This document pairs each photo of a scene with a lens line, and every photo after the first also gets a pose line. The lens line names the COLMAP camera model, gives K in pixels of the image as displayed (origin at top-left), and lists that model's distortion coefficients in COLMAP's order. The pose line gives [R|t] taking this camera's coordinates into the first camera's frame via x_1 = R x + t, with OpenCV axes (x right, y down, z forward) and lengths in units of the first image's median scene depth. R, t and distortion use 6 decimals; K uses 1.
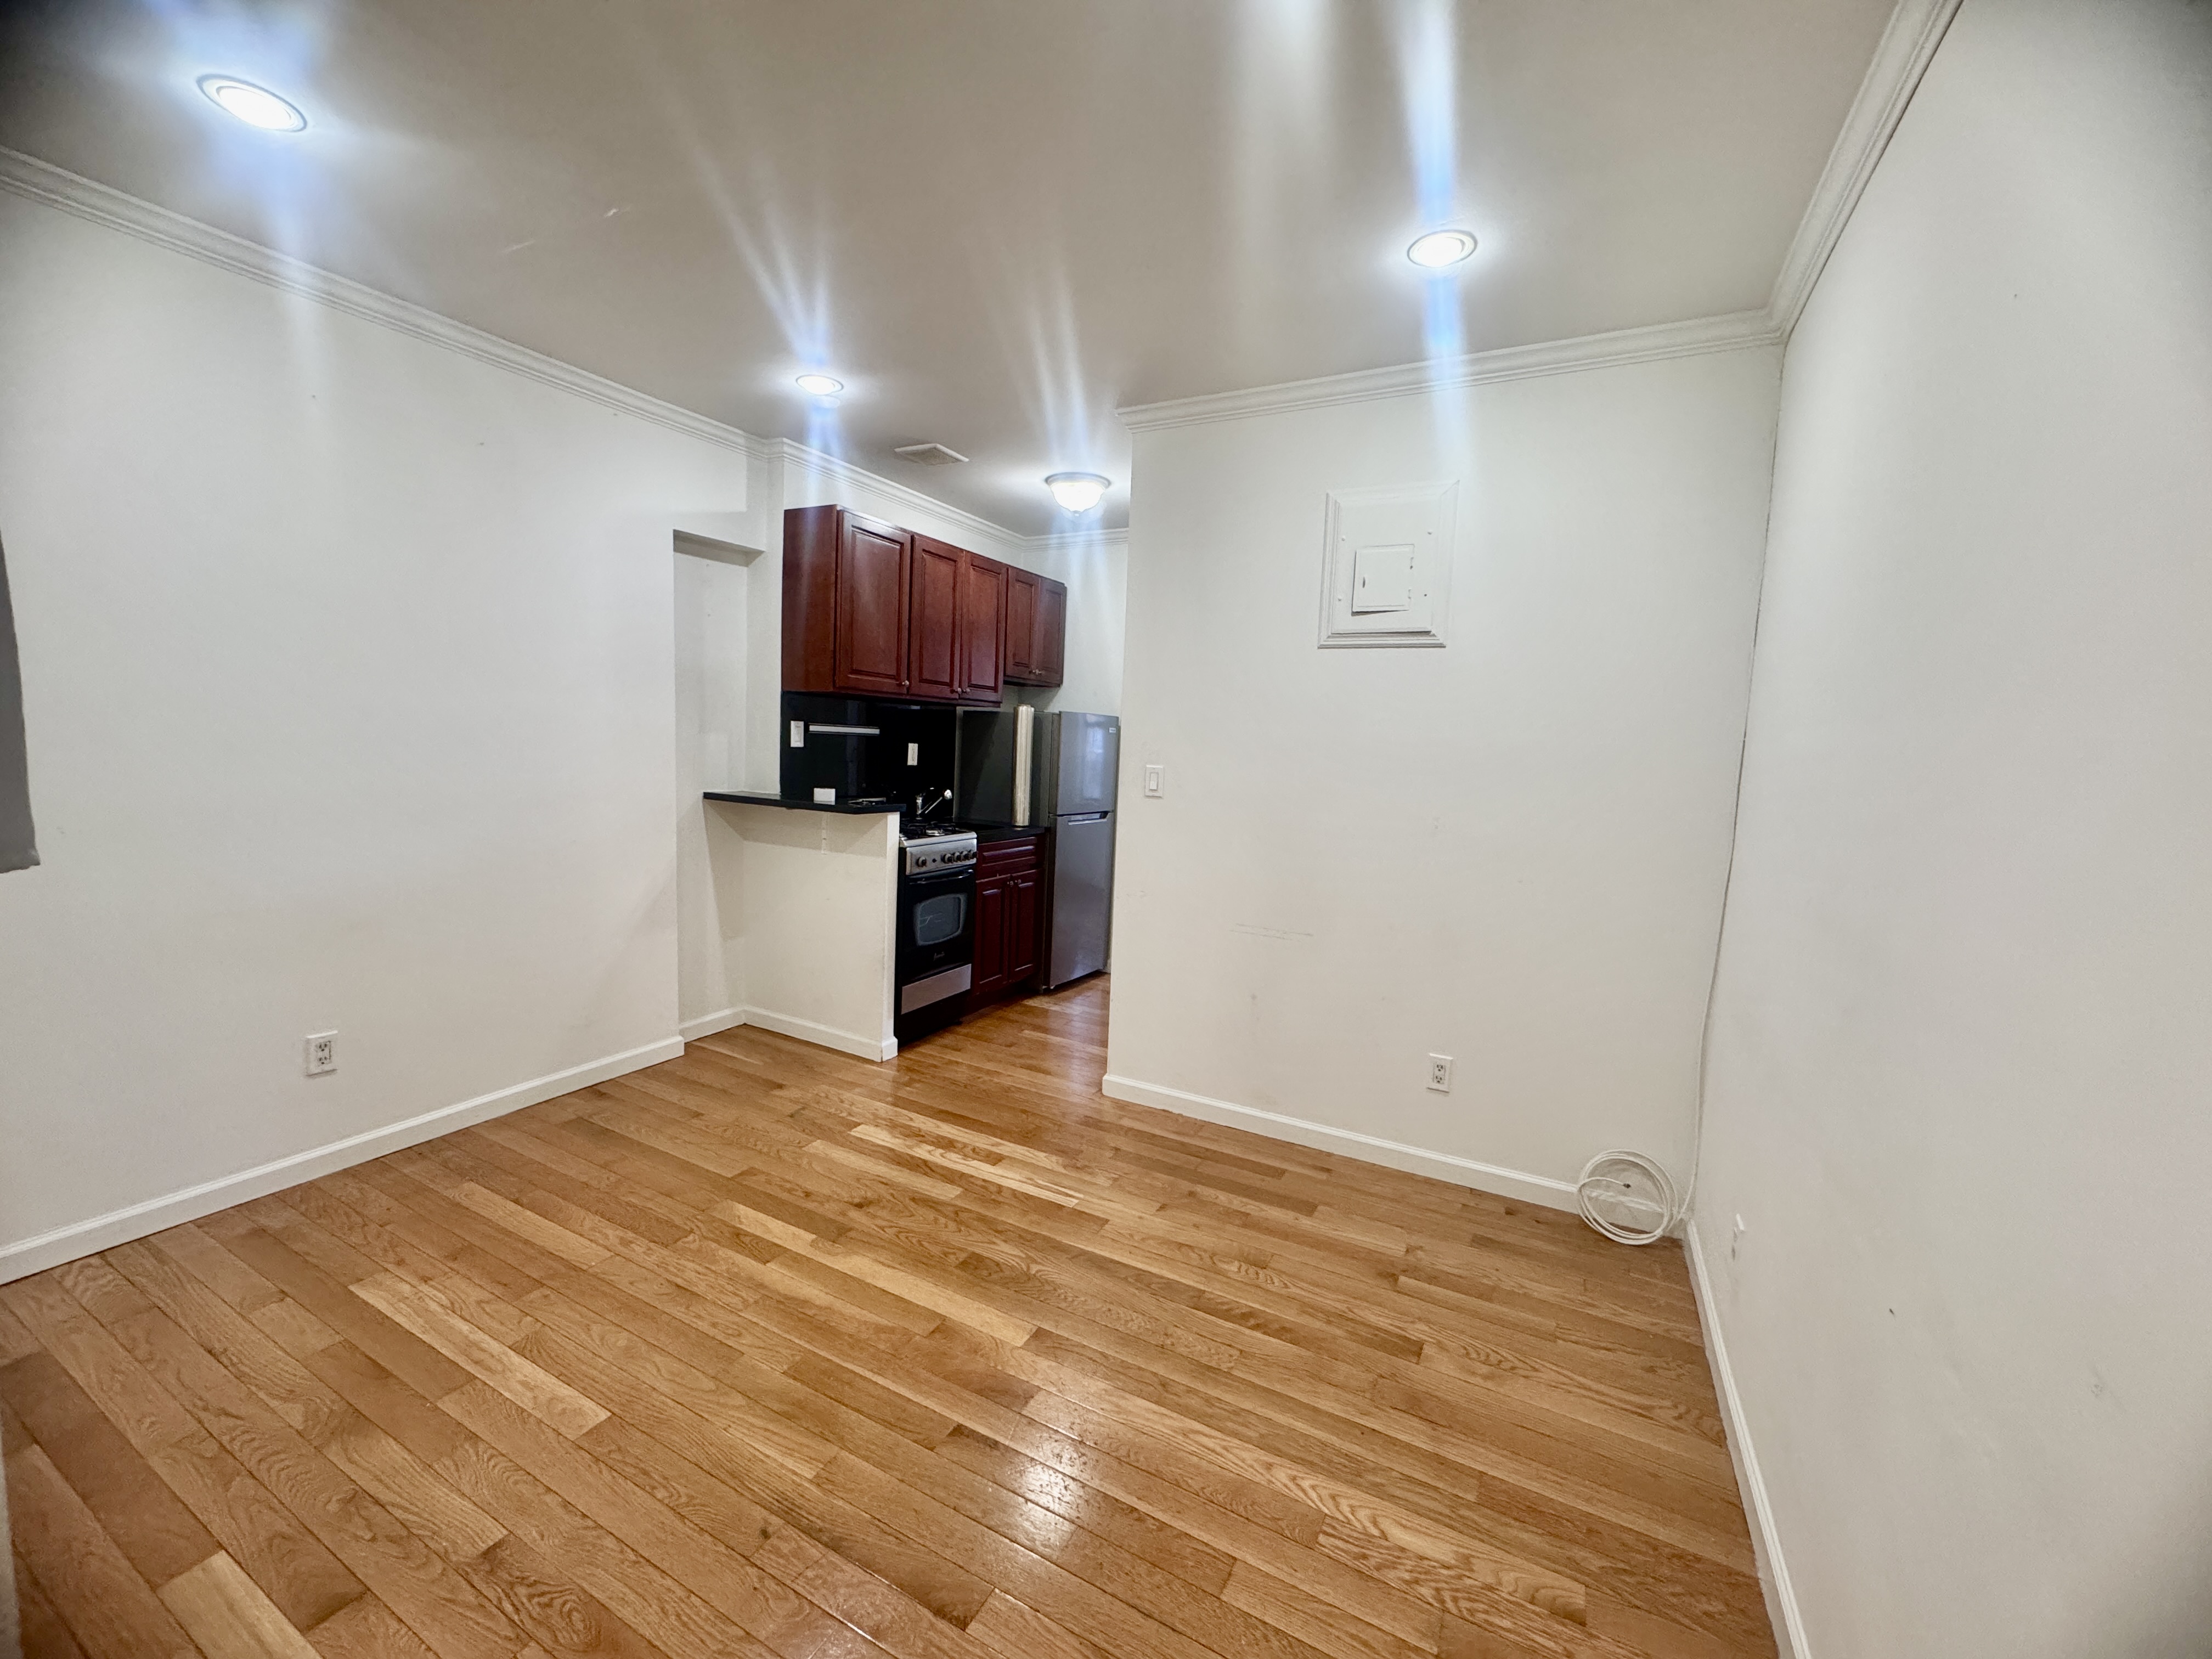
lens RADIAL K [[882.2, 0, 1108.1], [0, 882.2, 834.2], [0, 0, 1]] dist [0.002949, 0.000153]
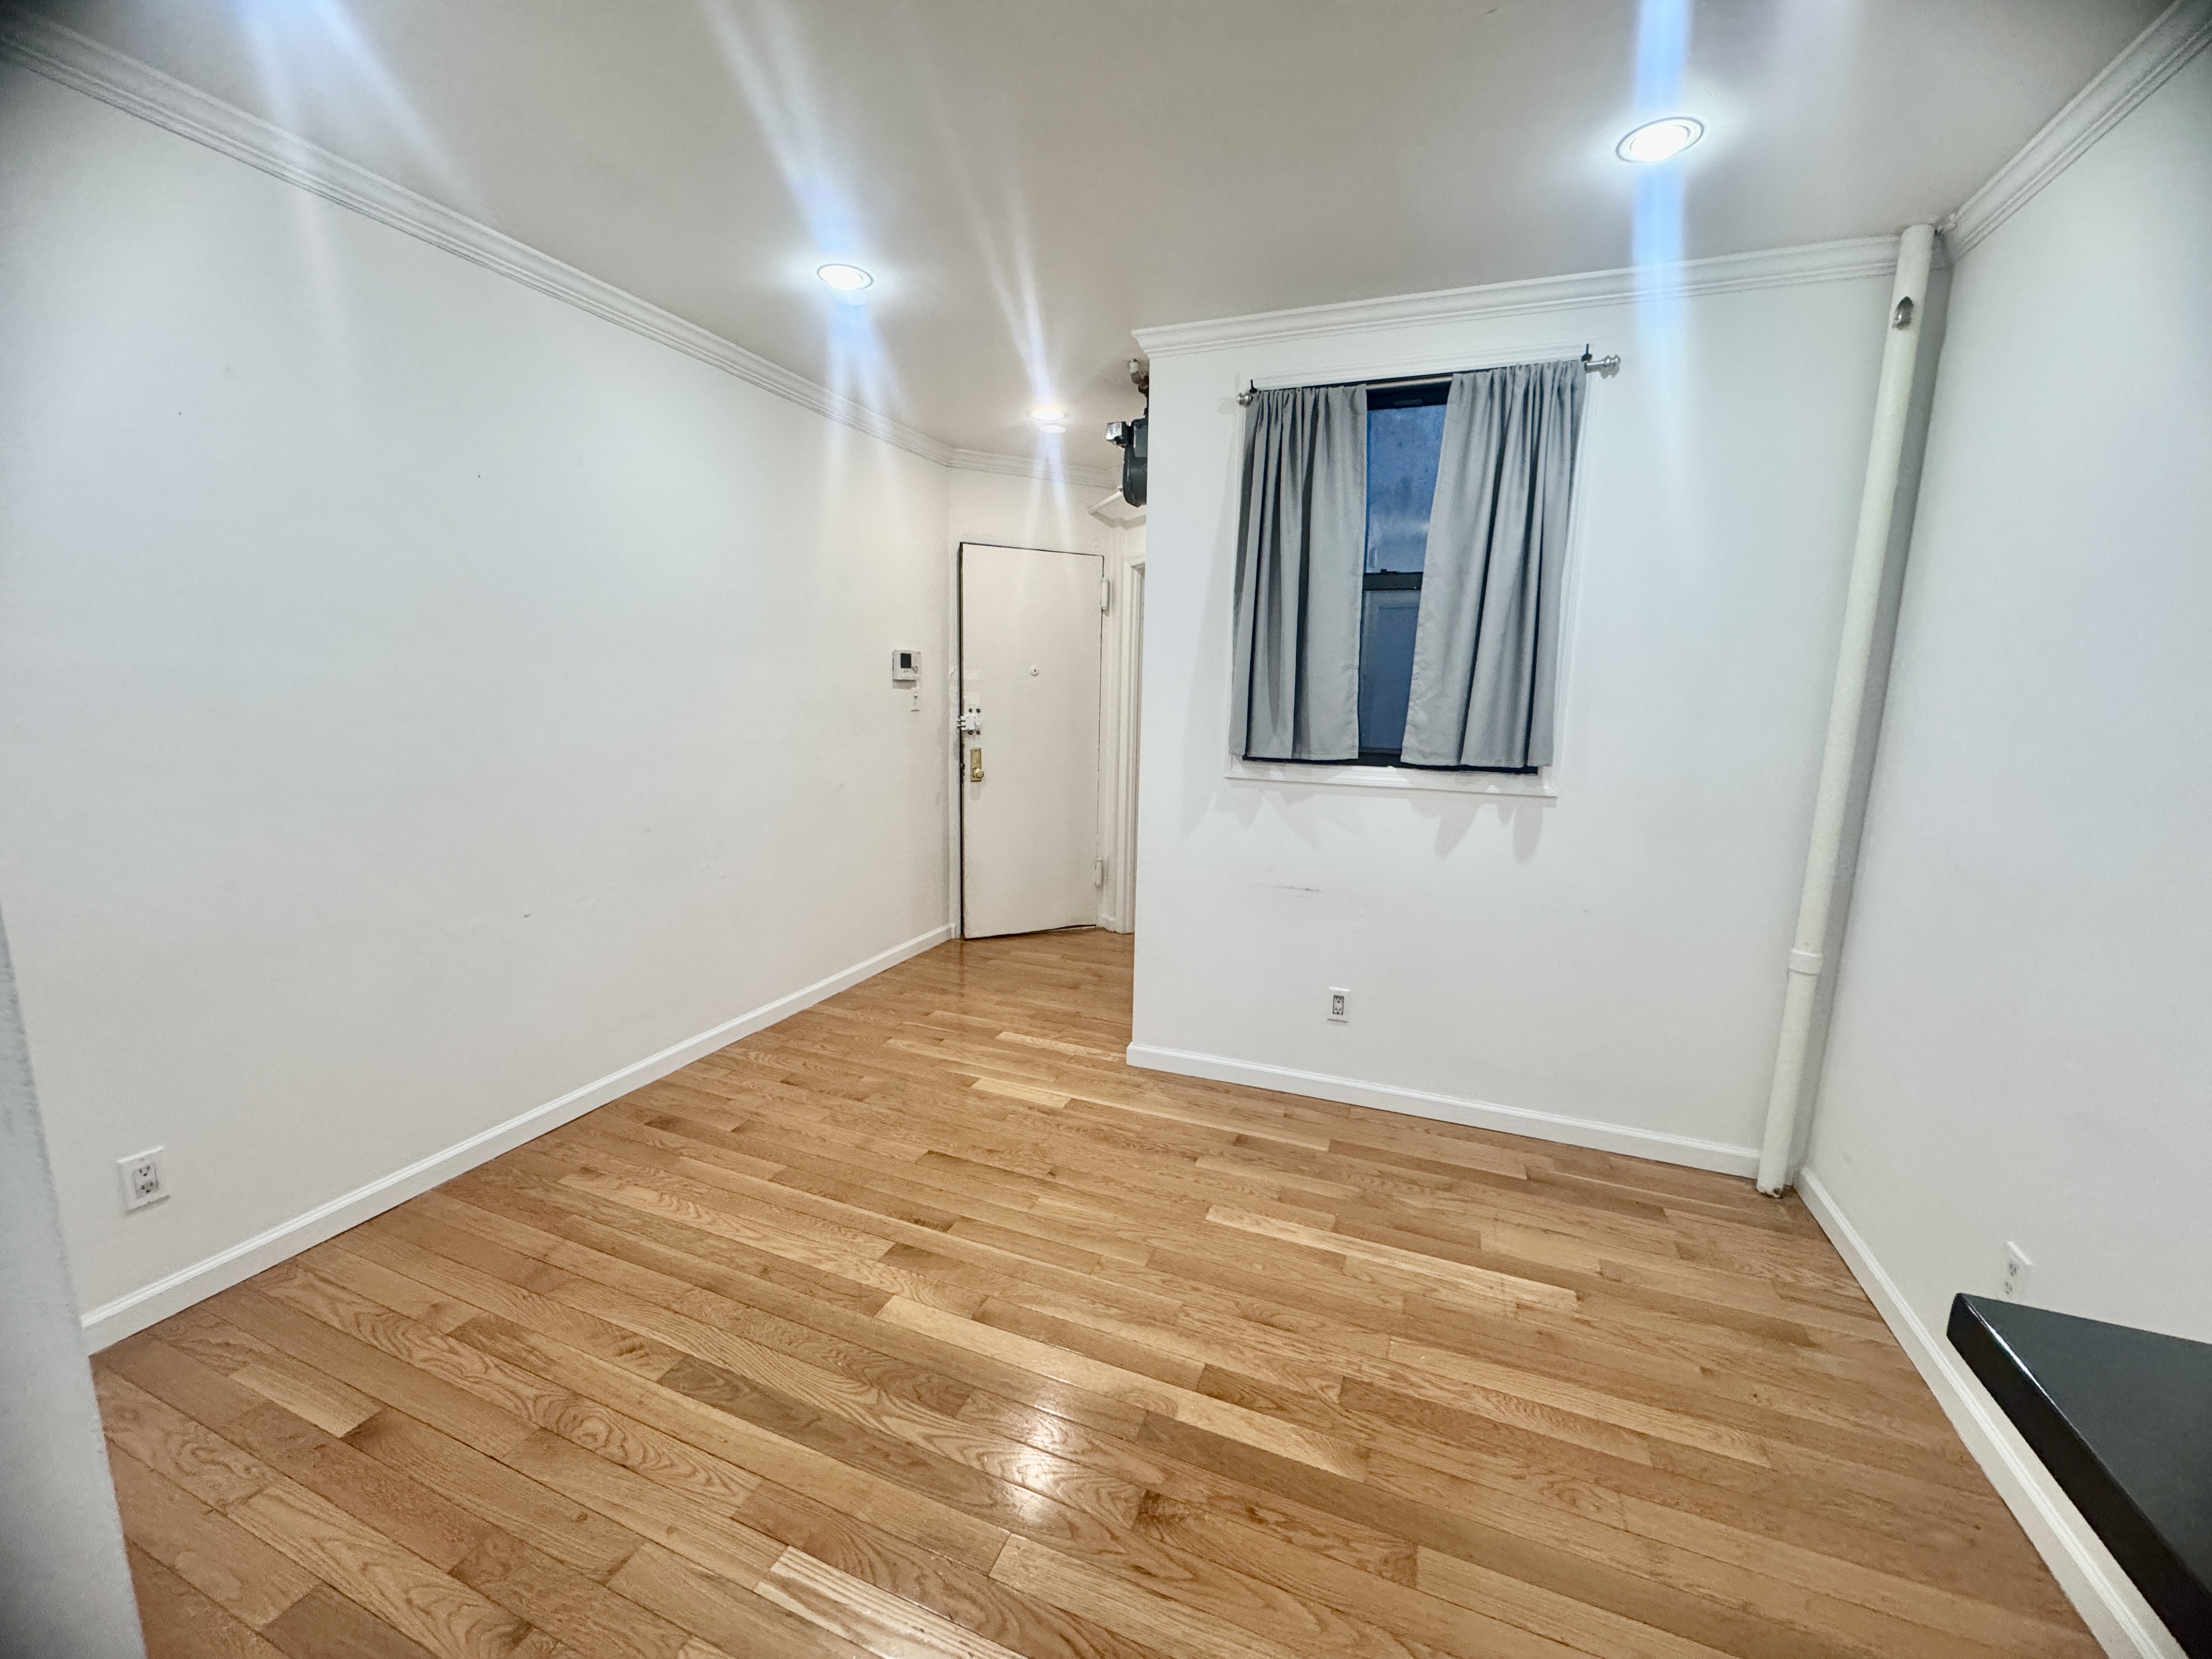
lens RADIAL K [[882.2, 0, 1106.1], [0, 882.2, 823.7], [0, 0, 1]] dist [0.002949, 0.000153]
pose [[-0.992807, -0.043523, -0.111533, -0.206230], [-0.071423, 0.962964, 0.259999, -0.233969], [0.096087, 0.266095, -0.959146, 1.869585]]
